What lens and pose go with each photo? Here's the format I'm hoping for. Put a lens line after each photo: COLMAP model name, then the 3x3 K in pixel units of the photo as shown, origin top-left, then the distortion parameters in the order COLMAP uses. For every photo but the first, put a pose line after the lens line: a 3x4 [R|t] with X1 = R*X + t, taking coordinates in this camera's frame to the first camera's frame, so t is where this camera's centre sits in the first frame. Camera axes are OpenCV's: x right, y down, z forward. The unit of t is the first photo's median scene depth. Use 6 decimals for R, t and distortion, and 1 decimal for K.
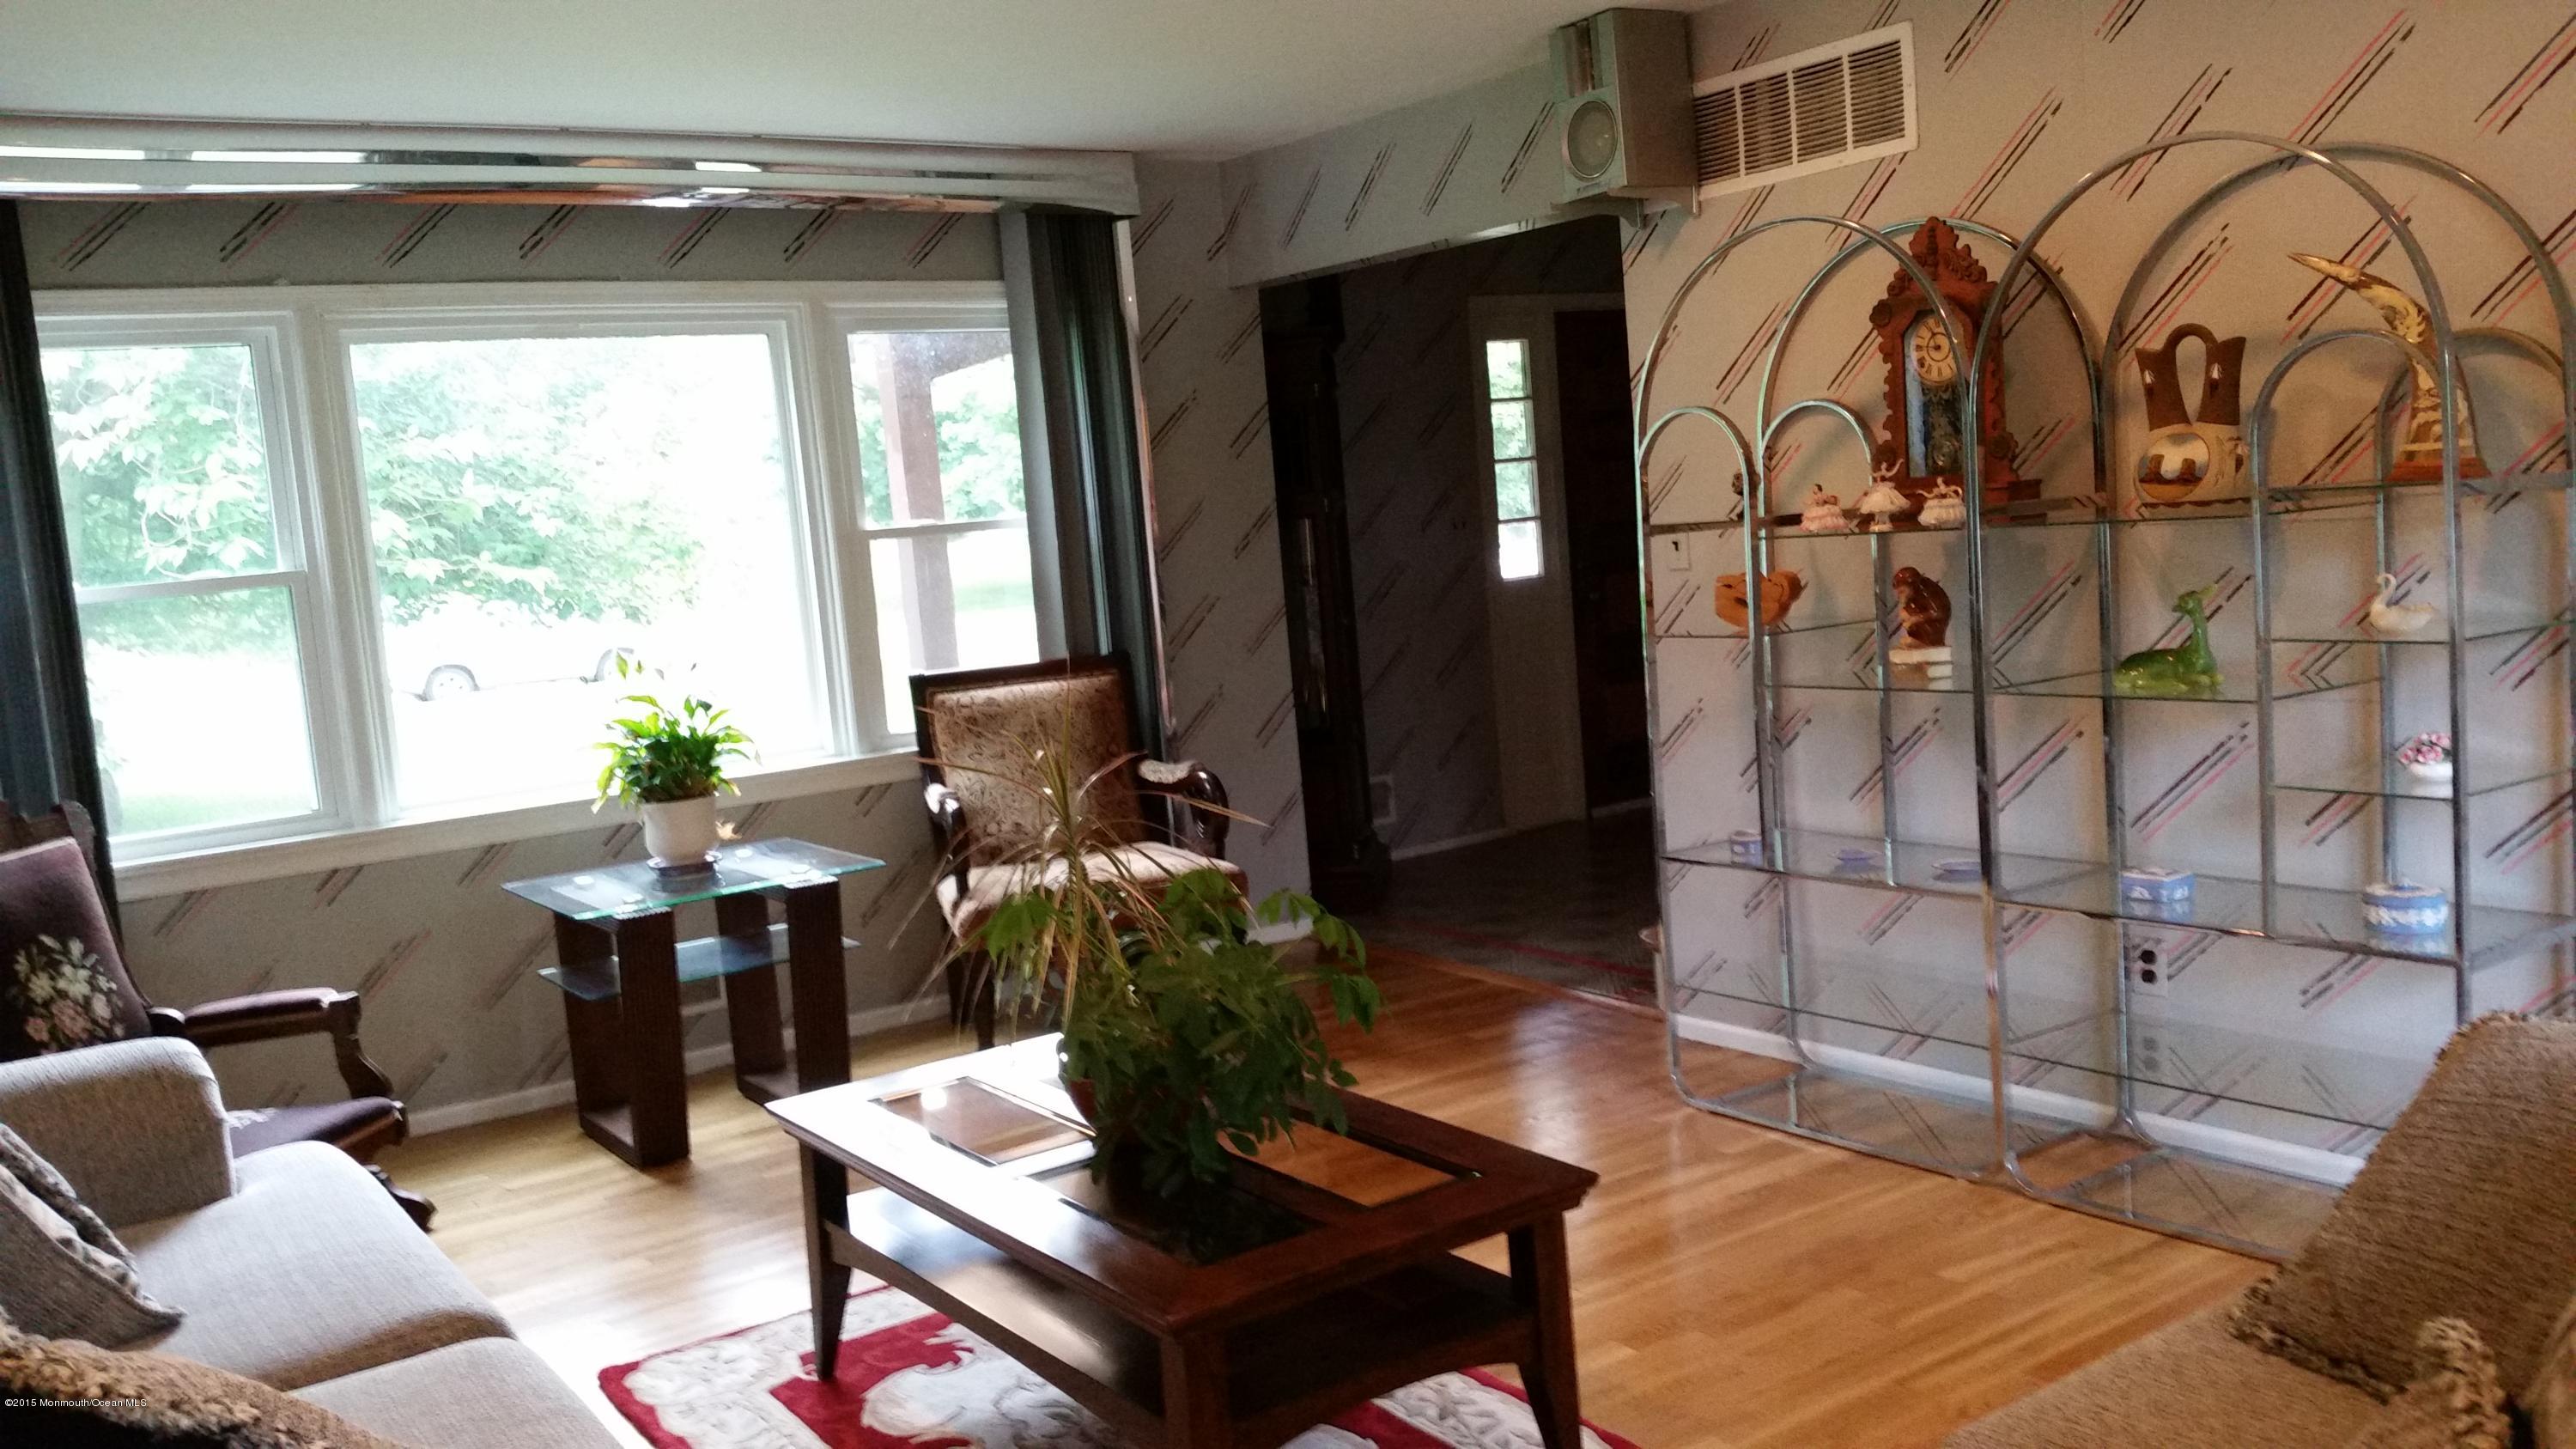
lens RADIAL K [[2076.1, 0, 1288.0], [0, 2076.1, 724.5], [0, 0, 1]] dist [0.077092, -0.141171]
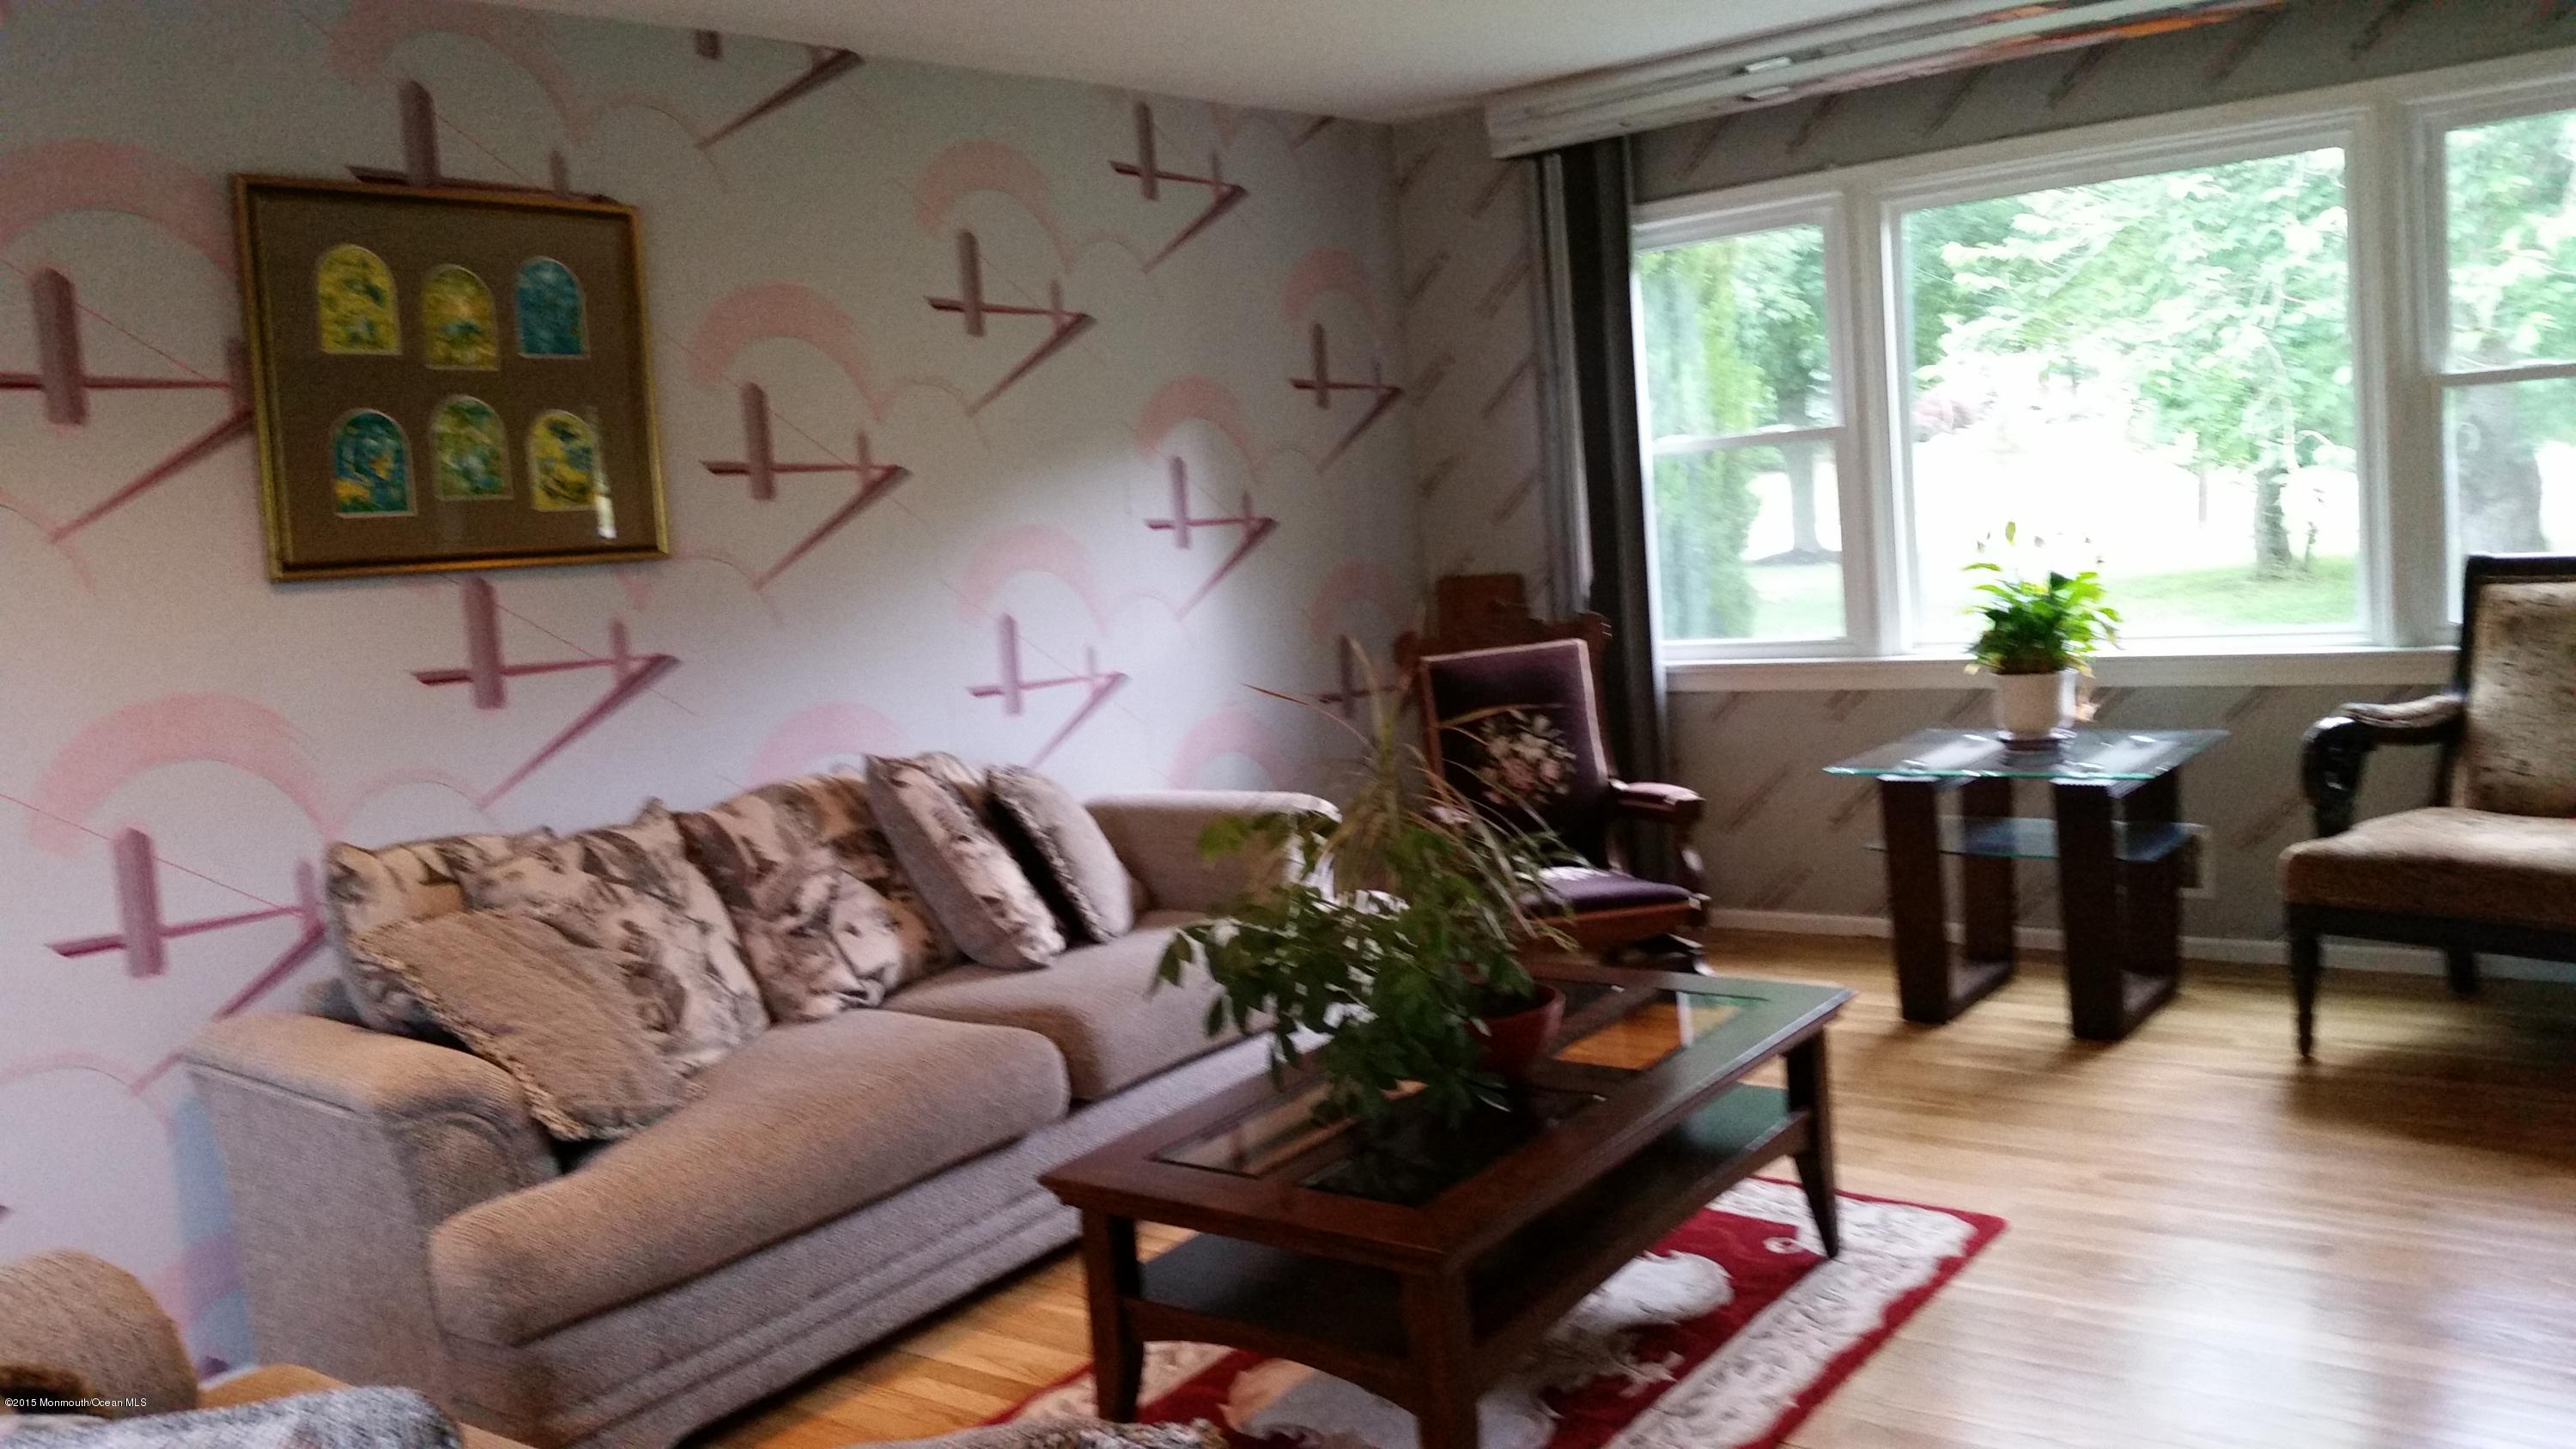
lens RADIAL K [[2076.1, 0, 1288.0], [0, 2076.1, 724.5], [0, 0, 1]] dist [0.077092, -0.141171]
pose [[0.334336, 0.163005, -0.928250, 0.511803], [-0.042969, 0.986541, 0.157765, -0.080583], [0.941474, -0.012861, 0.336841, 0.345695]]
